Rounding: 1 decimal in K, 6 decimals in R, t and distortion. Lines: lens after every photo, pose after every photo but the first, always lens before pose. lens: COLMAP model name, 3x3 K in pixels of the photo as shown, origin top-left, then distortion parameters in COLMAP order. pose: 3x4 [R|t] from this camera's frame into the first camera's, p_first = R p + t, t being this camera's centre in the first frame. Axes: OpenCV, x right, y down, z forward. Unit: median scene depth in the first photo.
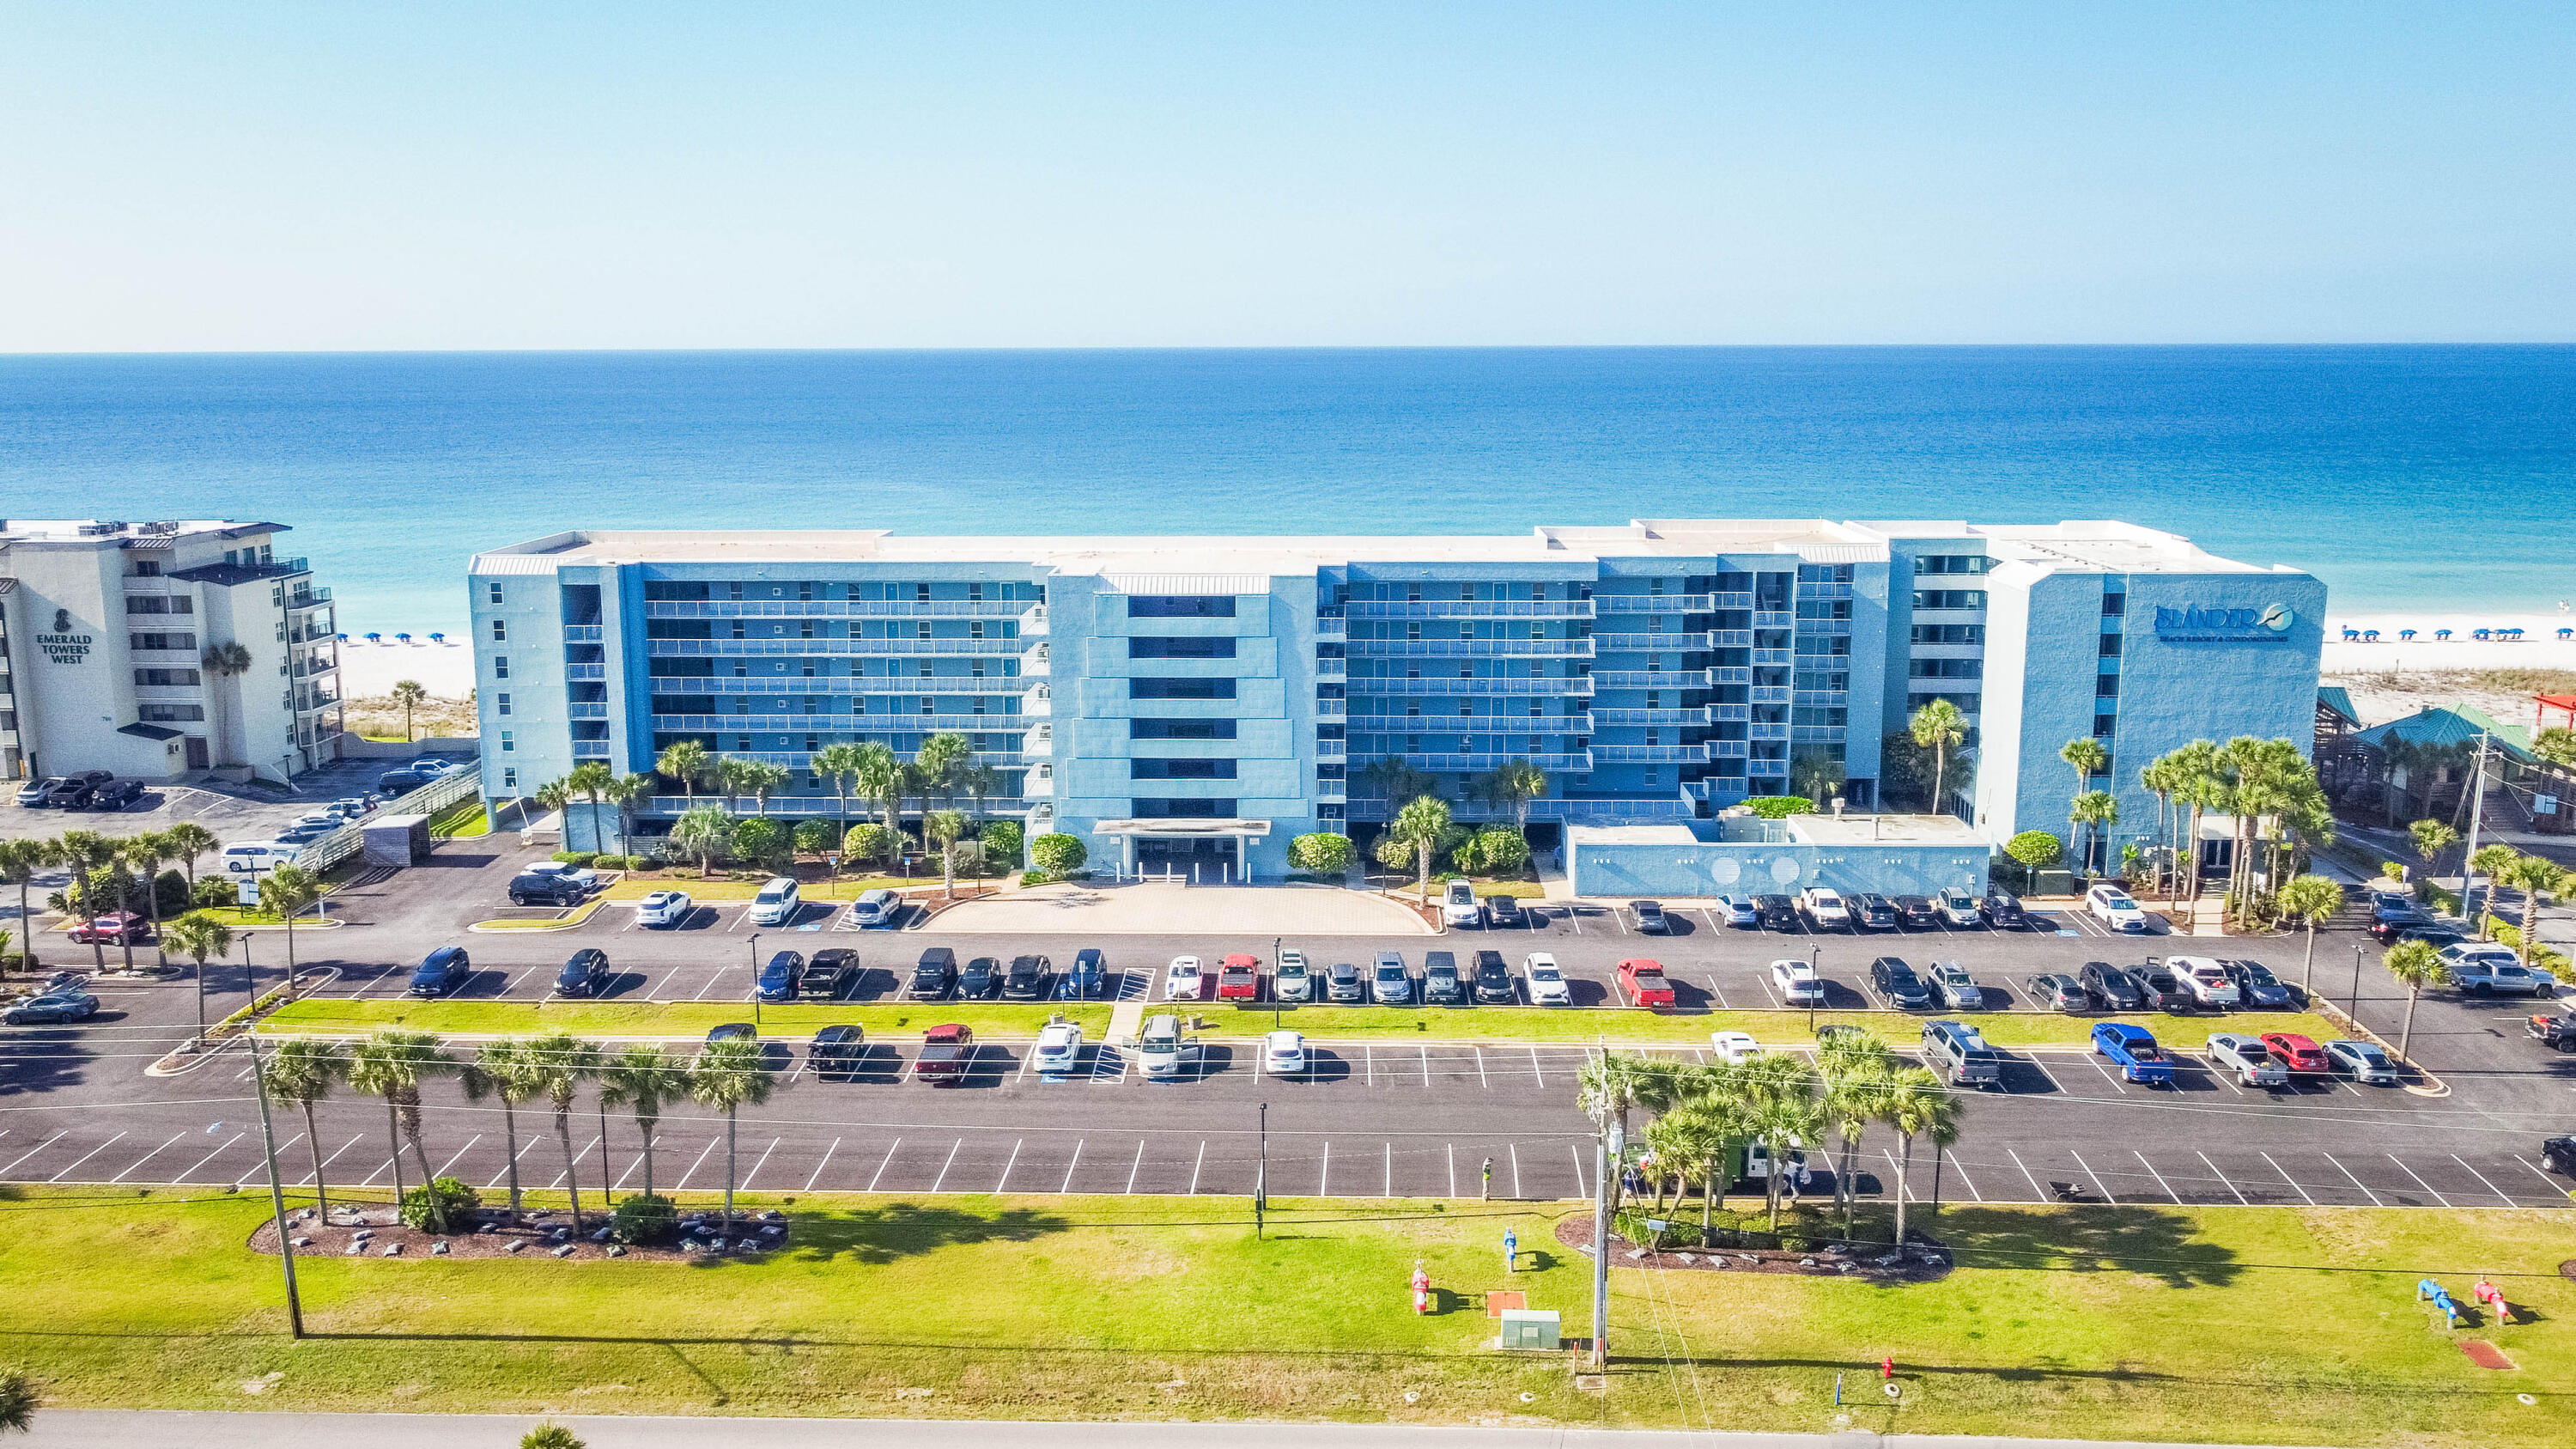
lens RADIAL K [[1939.2, 0, 1288.0], [0, 1939.2, 724.5], [0, 0, 1]] dist [-0.005274, 0.004839]
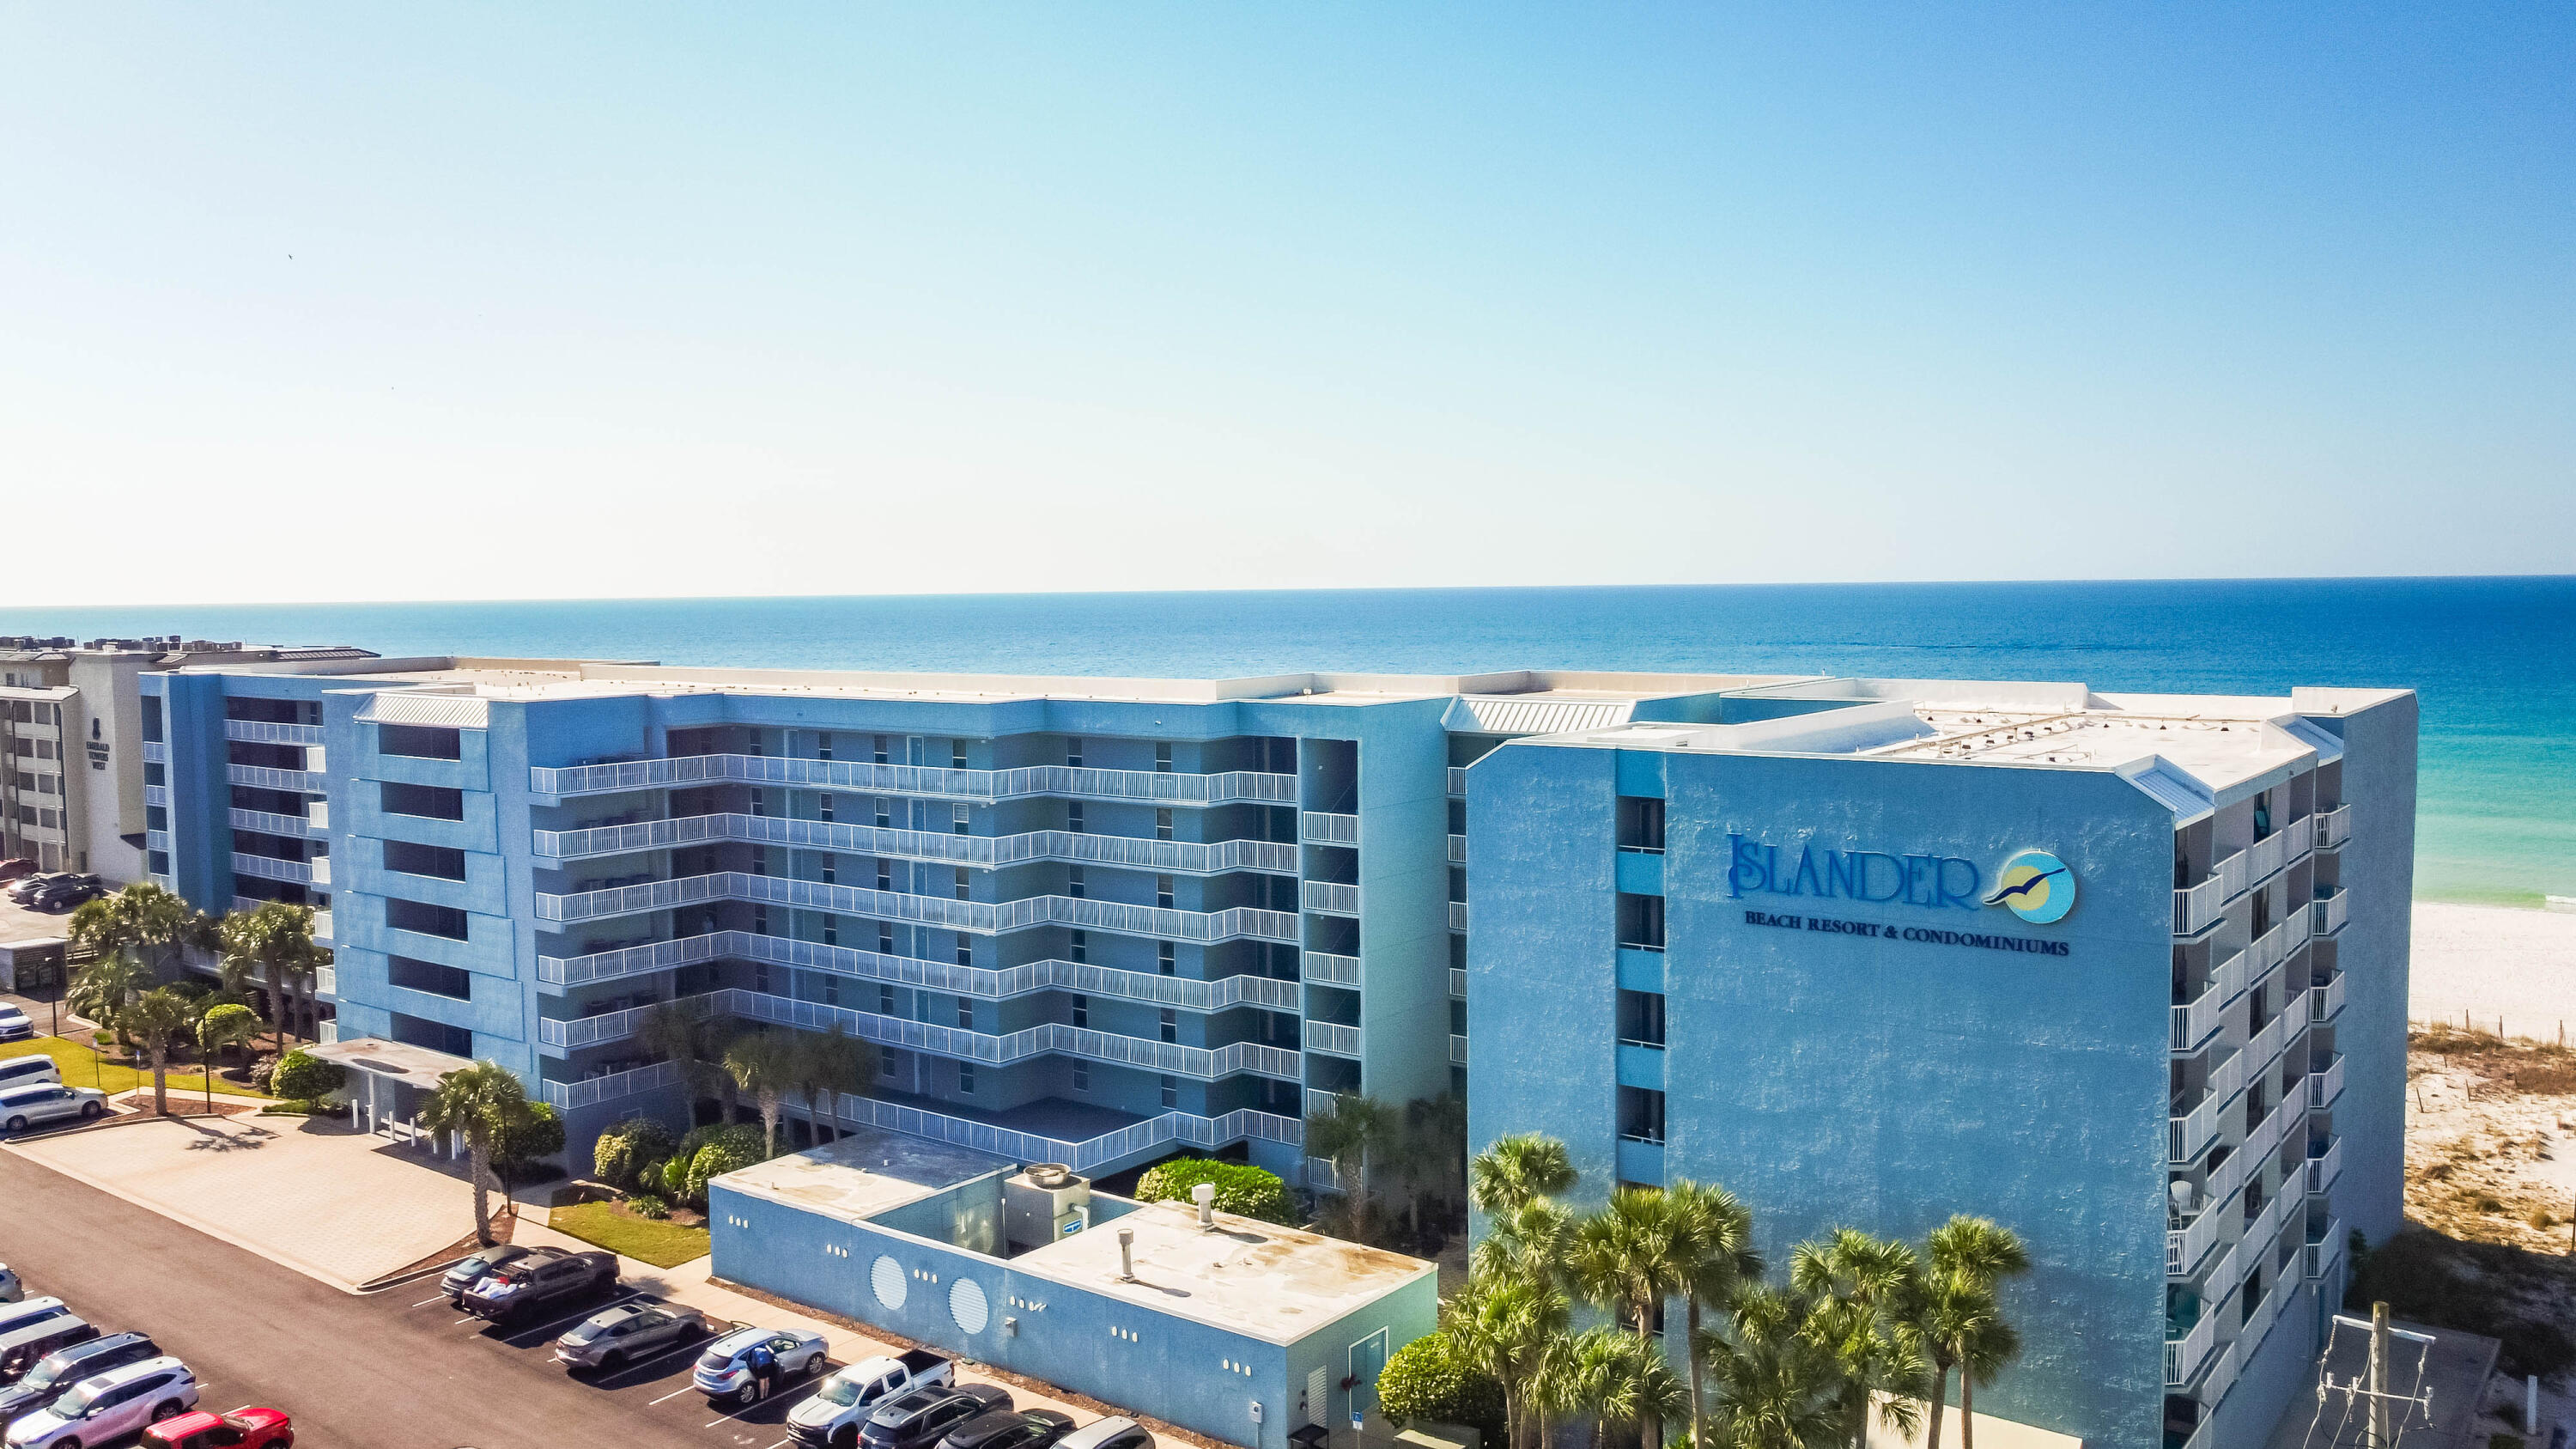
lens RADIAL K [[1939.2, 0, 1288.0], [0, 1939.2, 724.5], [0, 0, 1]] dist [-0.005274, 0.004839]
pose [[0.814332, 0.034699, -0.579361, 0.616470], [-0.100997, 0.991454, -0.082579, -0.041889], [0.571545, 0.125760, 0.810877, 0.626512]]
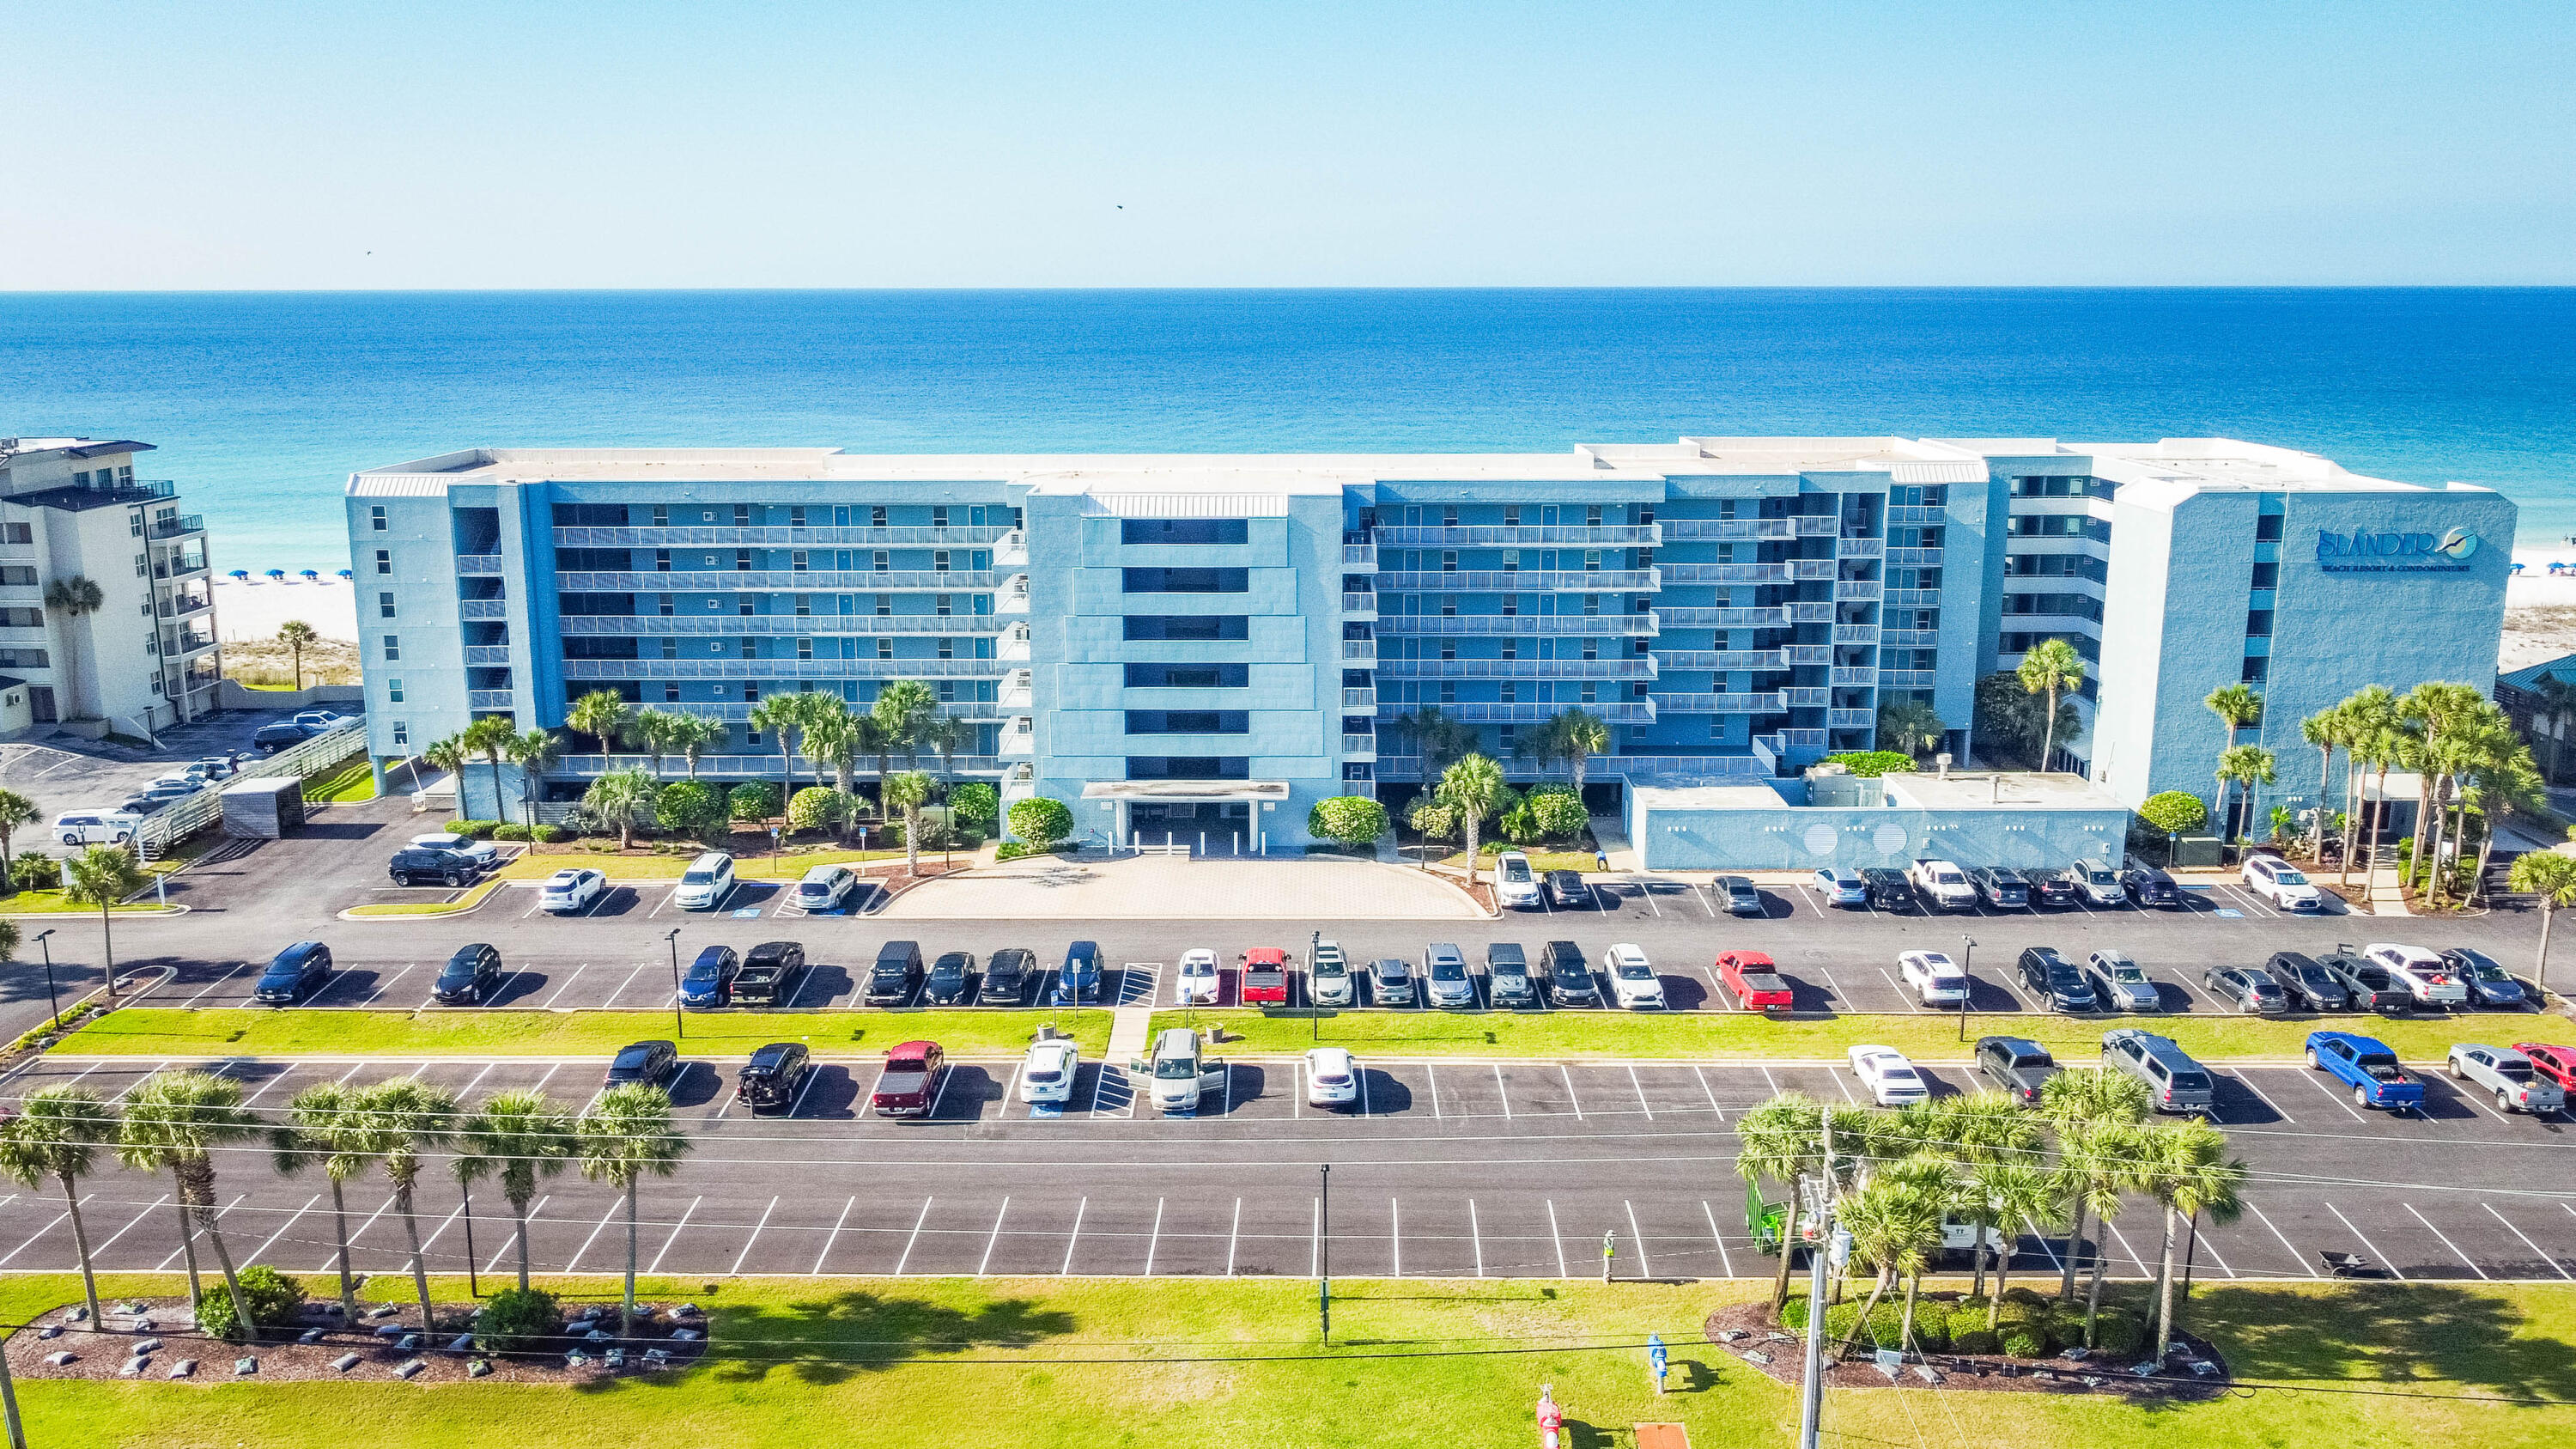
lens RADIAL K [[1939.2, 0, 1288.0], [0, 1939.2, 724.5], [0, 0, 1]] dist [-0.005274, 0.004839]
pose [[0.999788, -0.002641, 0.020397, -0.027573], [0.002028, 0.999546, 0.030045, -0.001714], [-0.020467, -0.029998, 0.999340, 0.150310]]
